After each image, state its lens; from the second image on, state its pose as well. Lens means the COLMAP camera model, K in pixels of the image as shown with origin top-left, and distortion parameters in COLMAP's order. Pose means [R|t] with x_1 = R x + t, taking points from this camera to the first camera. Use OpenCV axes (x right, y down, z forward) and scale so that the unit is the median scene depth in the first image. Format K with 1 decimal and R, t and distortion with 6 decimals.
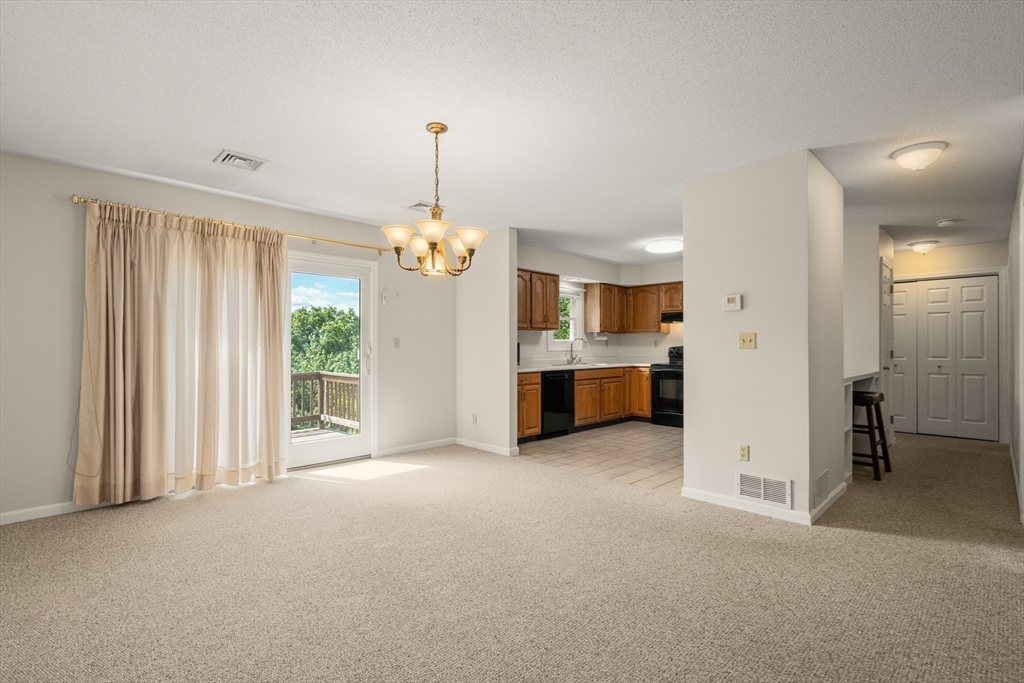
lens RADIAL K [[466.2, 0, 517.1], [0, 466.2, 350.3], [0, 0, 1]] dist [-0.004744, 0.003785]
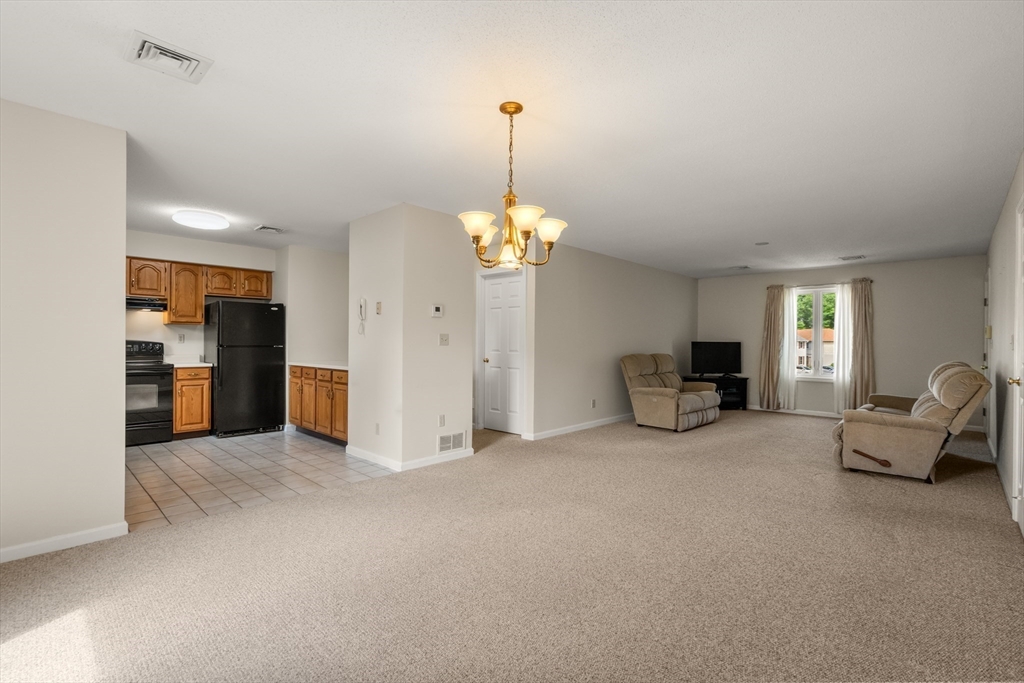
lens RADIAL K [[466.2, 0, 510.3], [0, 466.2, 343.6], [0, 0, 1]] dist [-0.004744, 0.003785]
pose [[-0.034974, 0.003780, 0.999381, -0.699912], [-0.001984, 0.999991, -0.003852, -0.005371], [-0.999386, -0.002118, -0.034966, 0.640573]]
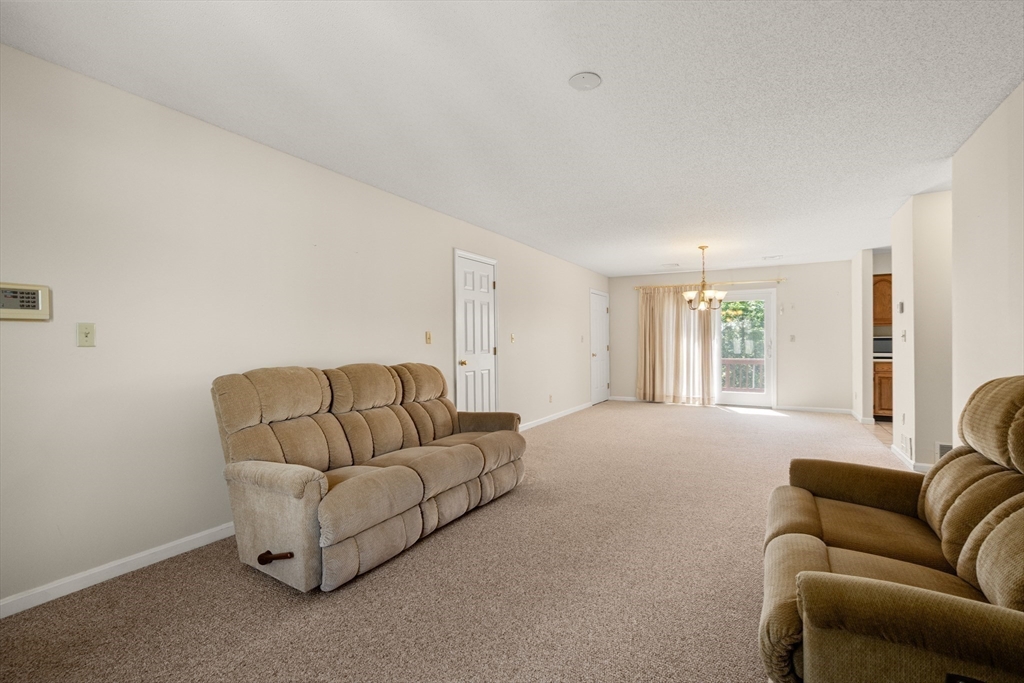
lens RADIAL K [[466.2, 0, 509.1], [0, 466.2, 345.8], [0, 0, 1]] dist [-0.004744, 0.003785]
pose [[0.277317, 0.008717, -0.960739, 1.129020], [-0.000383, 0.999960, 0.008962, -0.005361], [0.960778, -0.002118, 0.277309, -0.376170]]
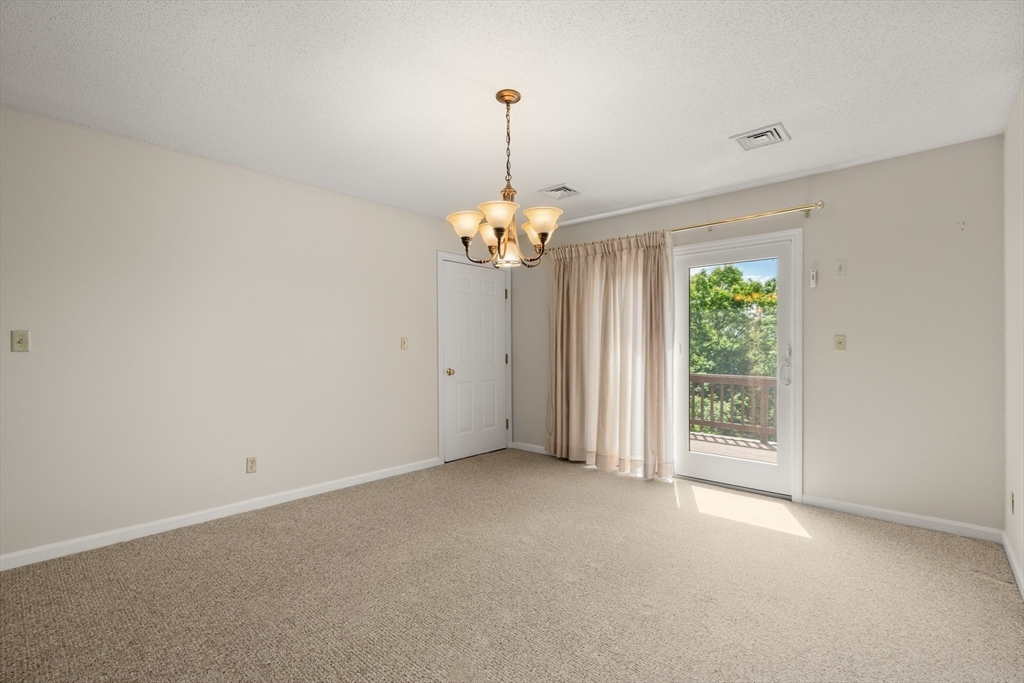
lens RADIAL K [[466.2, 0, 509.8], [0, 466.2, 349.9], [0, 0, 1]] dist [-0.004744, 0.003785]
pose [[0.063466, 0.008927, -0.997944, 0.434145], [-0.002437, 0.999958, 0.008791, -0.010793], [0.997981, 0.001874, 0.063485, 0.586908]]
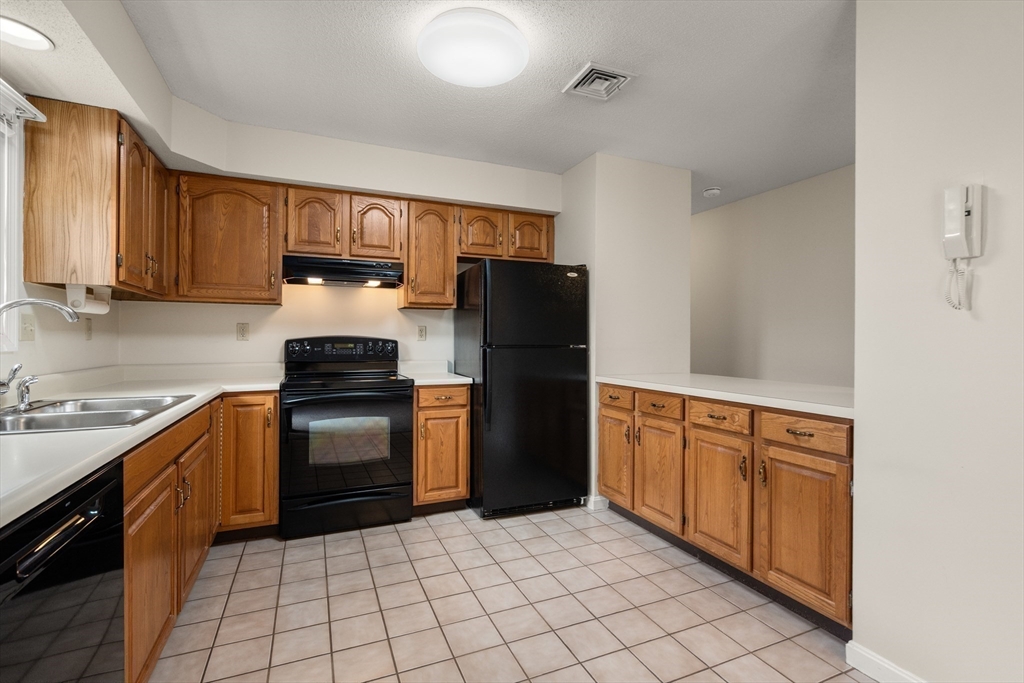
lens RADIAL K [[466.2, 0, 509.0], [0, 466.2, 340.1], [0, 0, 1]] dist [-0.004744, 0.003785]
pose [[0.358882, 0.004426, 0.933373, 0.002885], [-0.000873, 0.999990, -0.004406, -0.007752], [-0.933383, 0.000766, 0.358882, 1.131157]]
